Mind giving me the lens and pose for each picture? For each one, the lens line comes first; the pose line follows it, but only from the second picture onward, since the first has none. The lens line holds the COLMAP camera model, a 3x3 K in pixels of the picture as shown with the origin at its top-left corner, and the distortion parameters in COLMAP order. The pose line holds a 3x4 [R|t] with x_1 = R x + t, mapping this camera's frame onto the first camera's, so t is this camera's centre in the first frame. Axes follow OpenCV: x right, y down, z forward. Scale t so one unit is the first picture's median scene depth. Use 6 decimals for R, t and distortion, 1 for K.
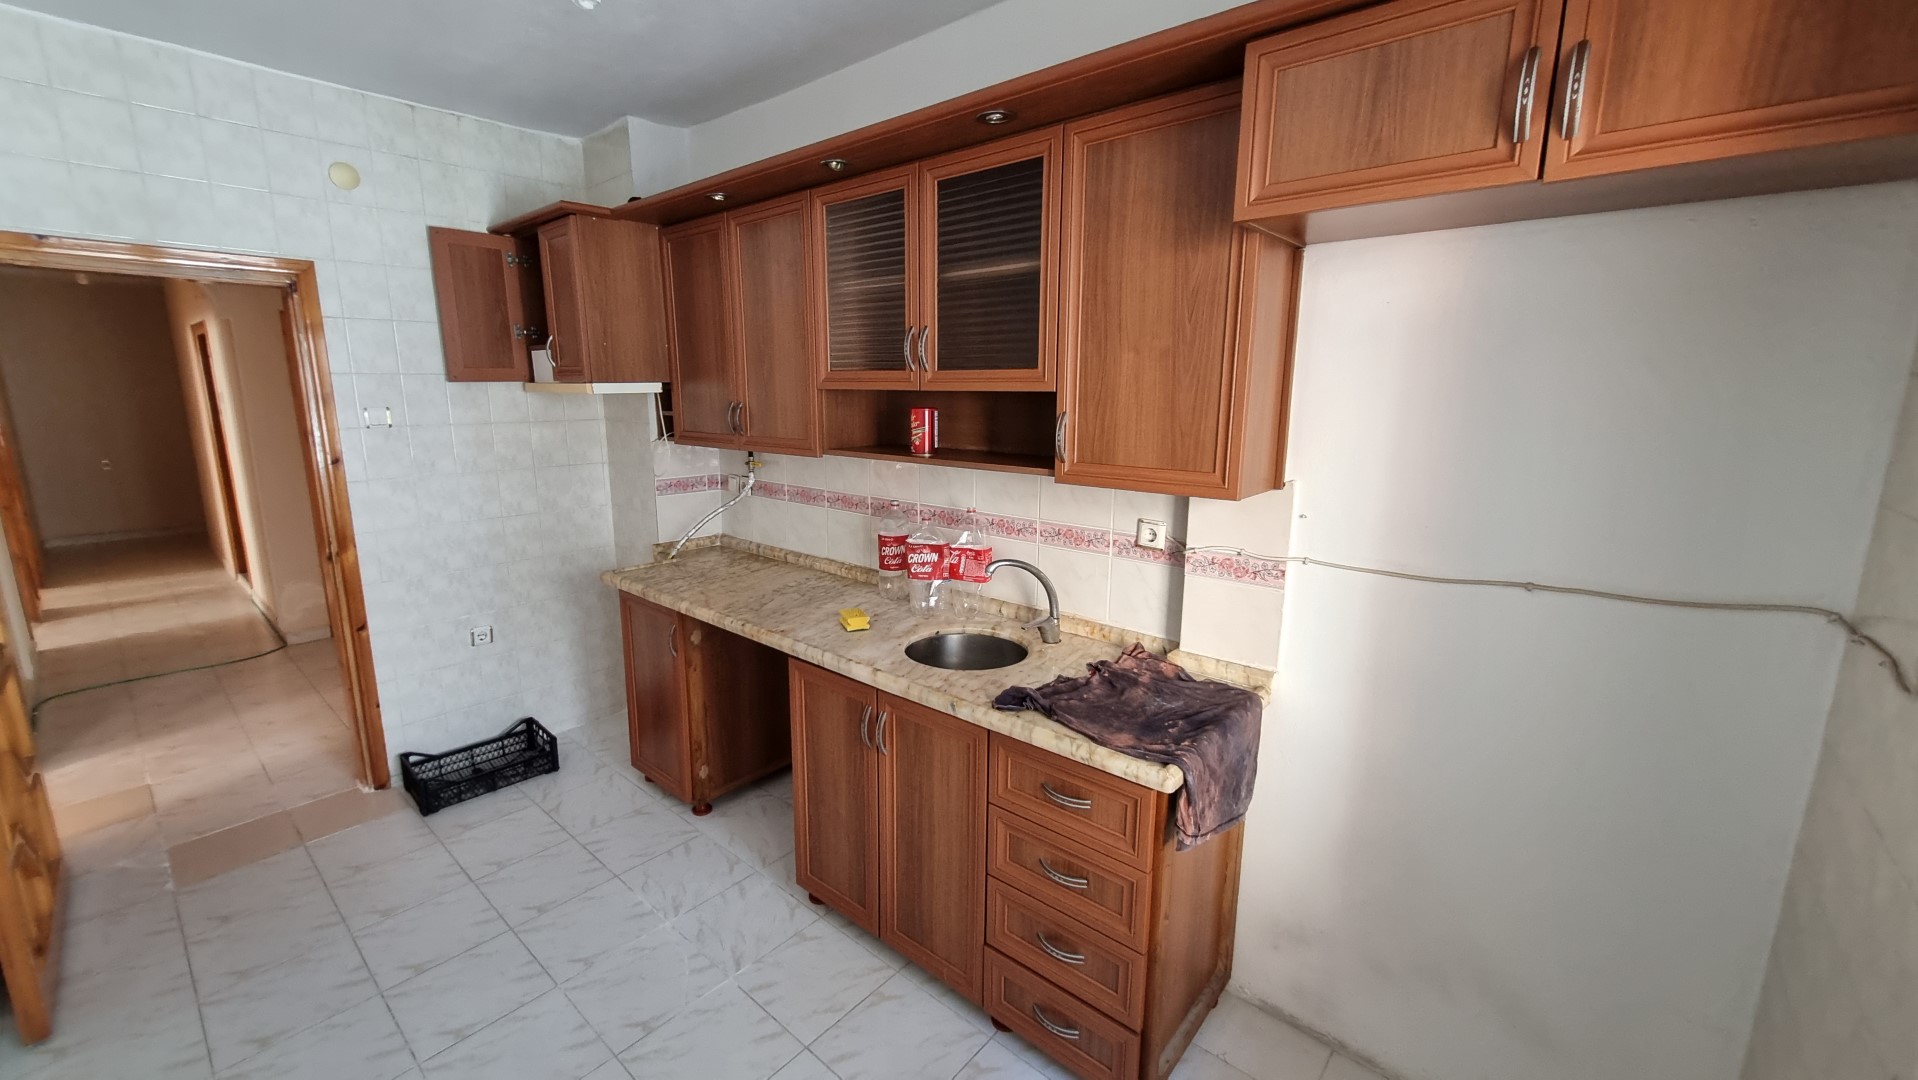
lens RADIAL K [[761.2, 0, 929.0], [0, 761.2, 535.8], [0, 0, 1]] dist [0.001015, -0.000194]
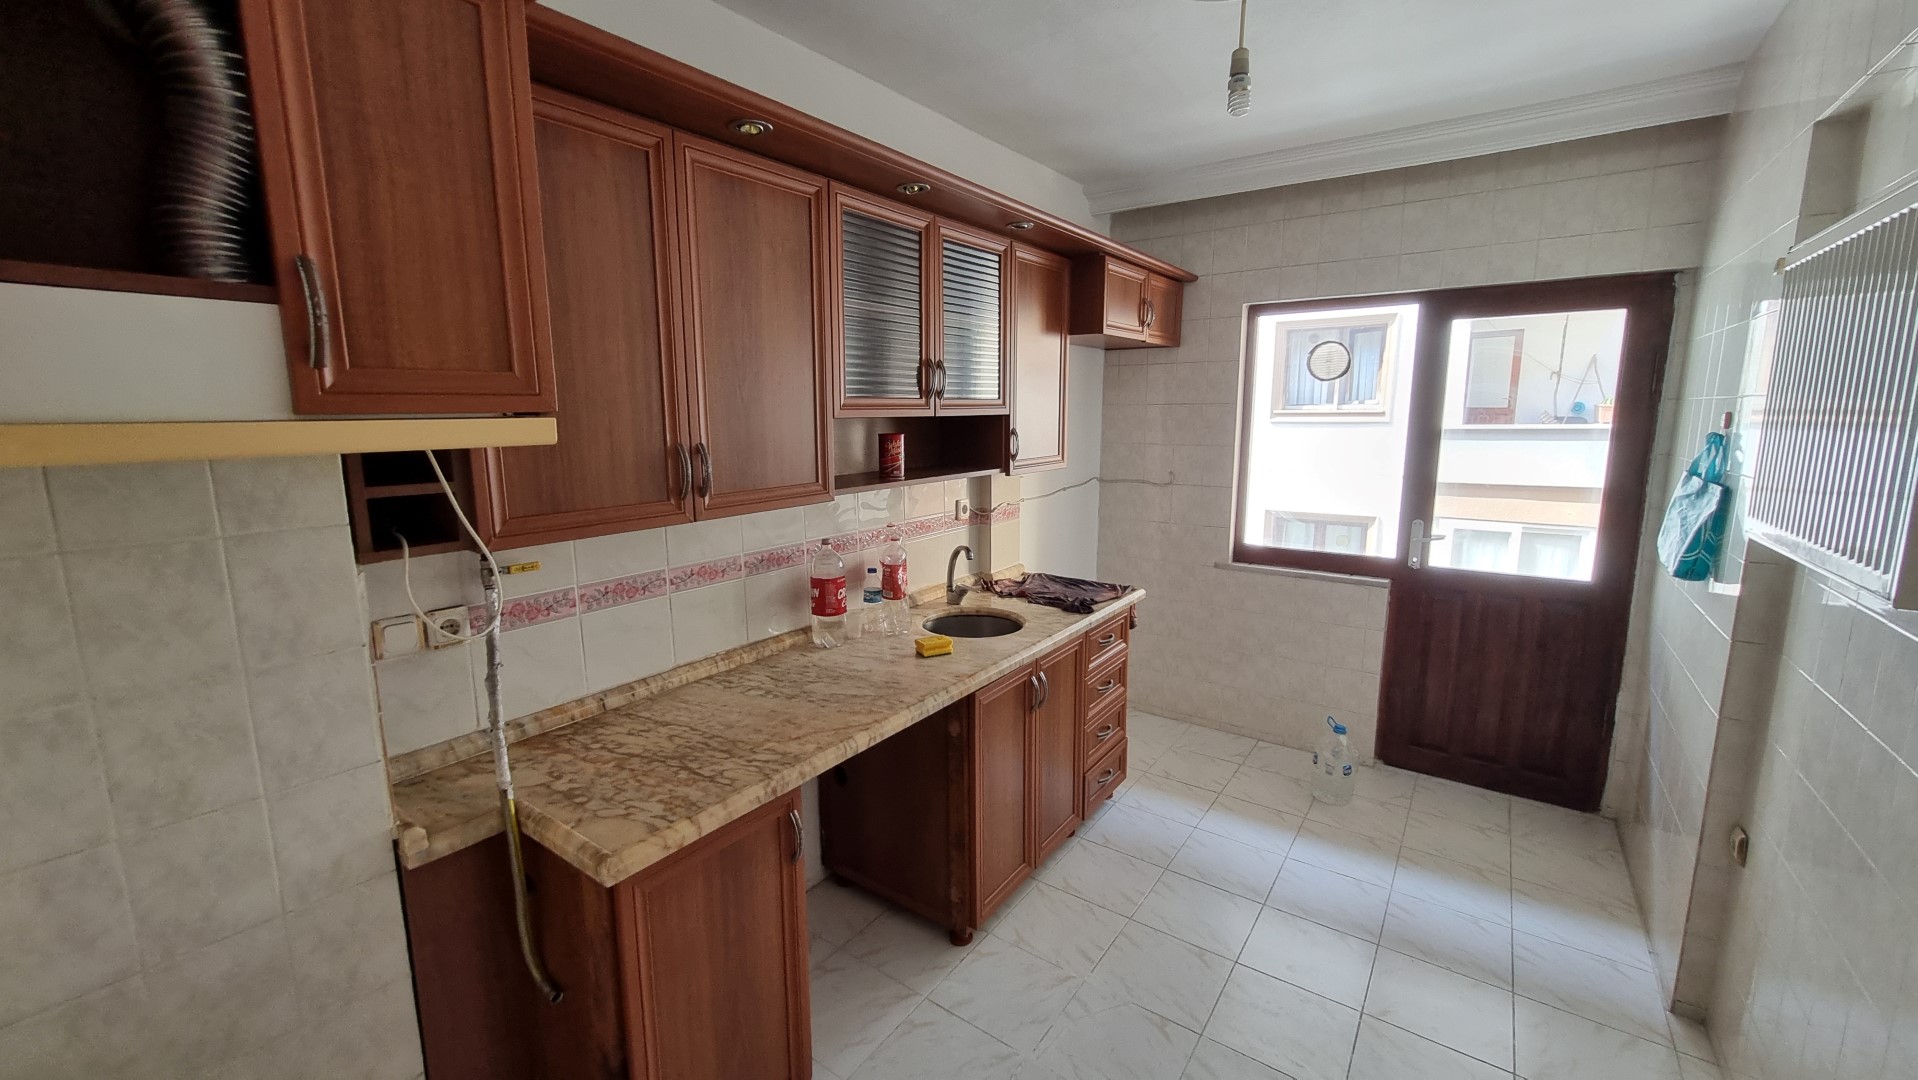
lens RADIAL K [[761.2, 0, 929.0], [0, 761.2, 535.8], [0, 0, 1]] dist [0.001015, -0.000194]
pose [[-0.096047, -0.169458, 0.980846, -0.942703], [0.200452, 0.961921, 0.185817, -0.192379], [-0.974984, 0.214460, -0.058422, 0.929429]]
